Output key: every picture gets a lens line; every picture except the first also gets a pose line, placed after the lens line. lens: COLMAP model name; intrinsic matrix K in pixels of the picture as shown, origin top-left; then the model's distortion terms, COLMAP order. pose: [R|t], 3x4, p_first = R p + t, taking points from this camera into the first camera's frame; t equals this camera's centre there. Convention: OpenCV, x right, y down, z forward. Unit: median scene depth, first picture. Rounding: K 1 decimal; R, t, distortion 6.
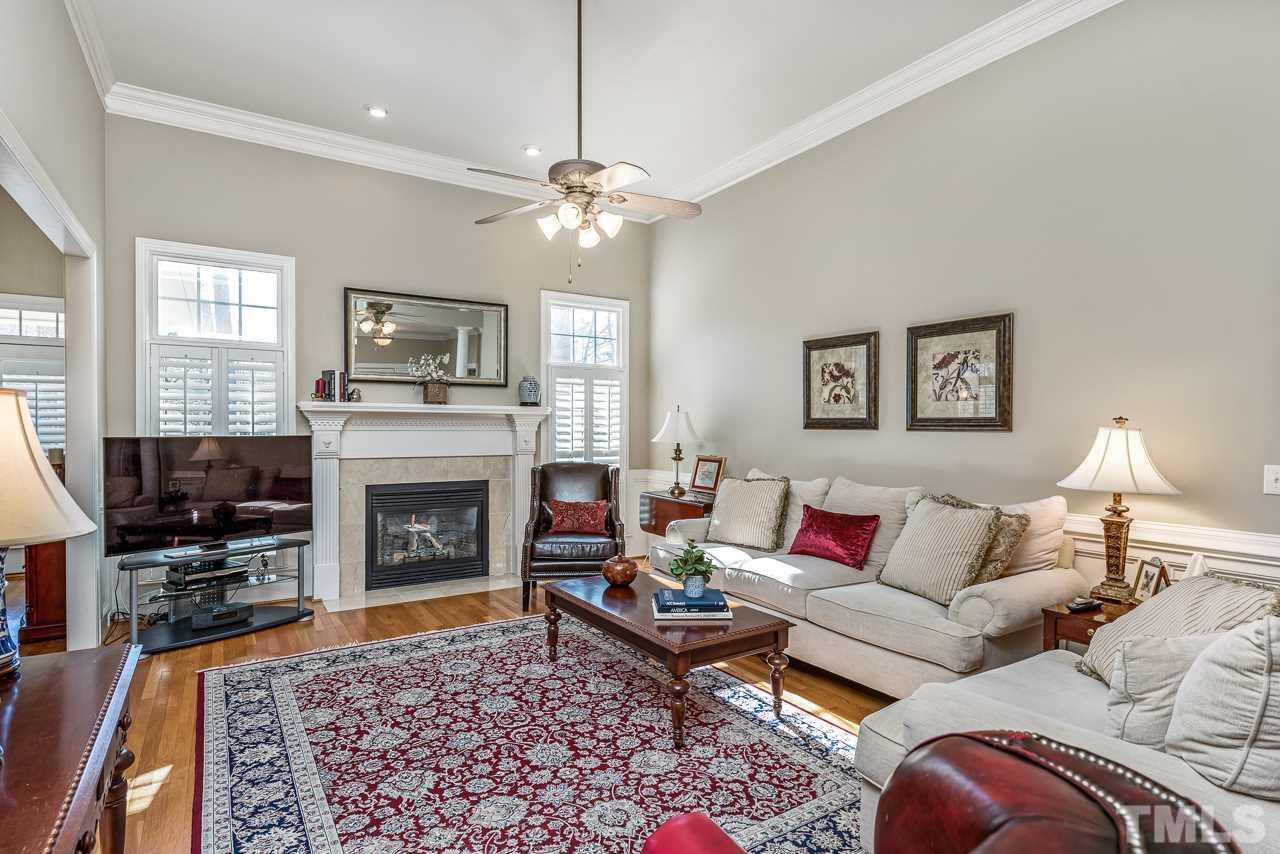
lens RADIAL K [[656.3, 0, 640.7], [0, 656.3, 434.0], [0, 0, 1]] dist [0.017053, -0.005842]
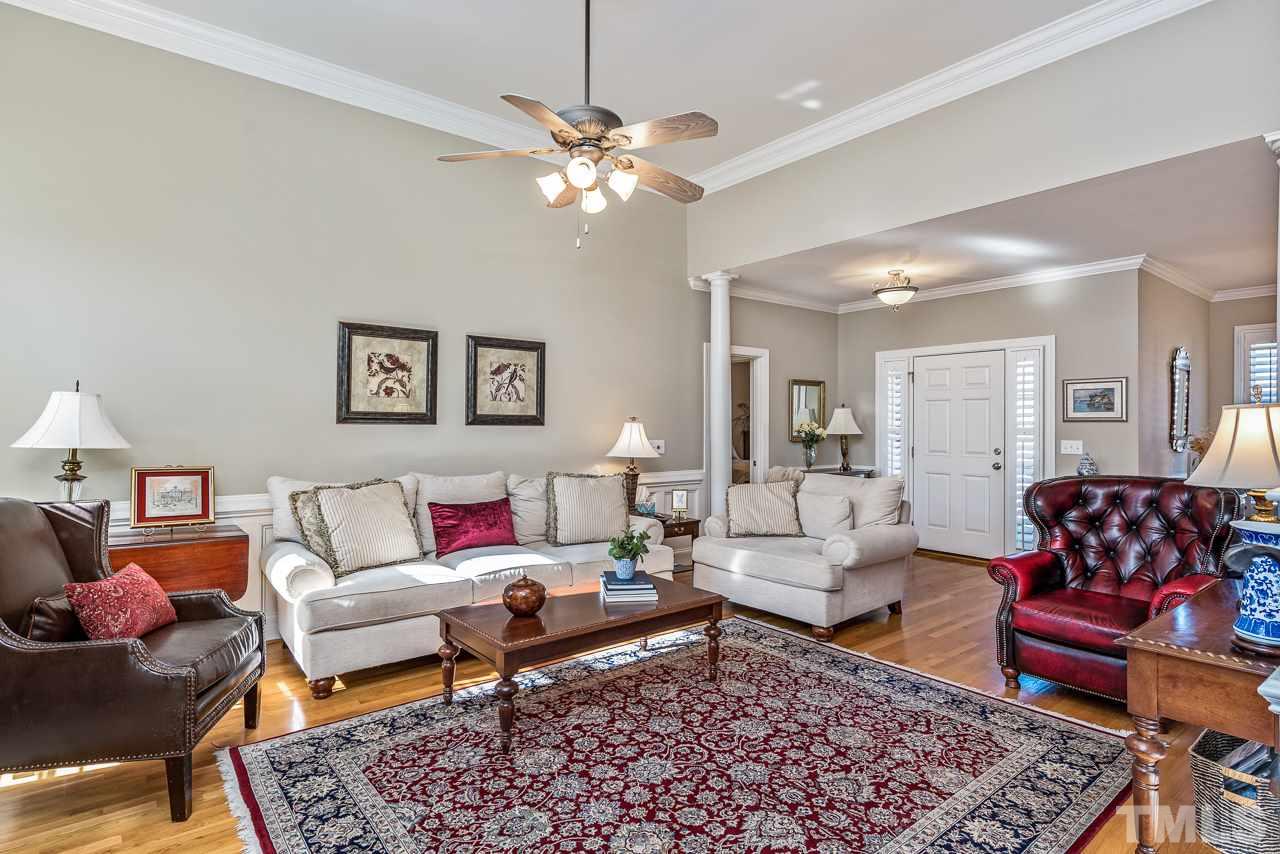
lens RADIAL K [[656.3, 0, 637.0], [0, 656.3, 420.7], [0, 0, 1]] dist [0.017053, -0.005842]
pose [[-0.101061, 0.001746, 0.994879, -0.829608], [0.005386, 0.999985, -0.001208, -0.010572], [-0.994866, 0.005236, -0.101068, 0.898214]]
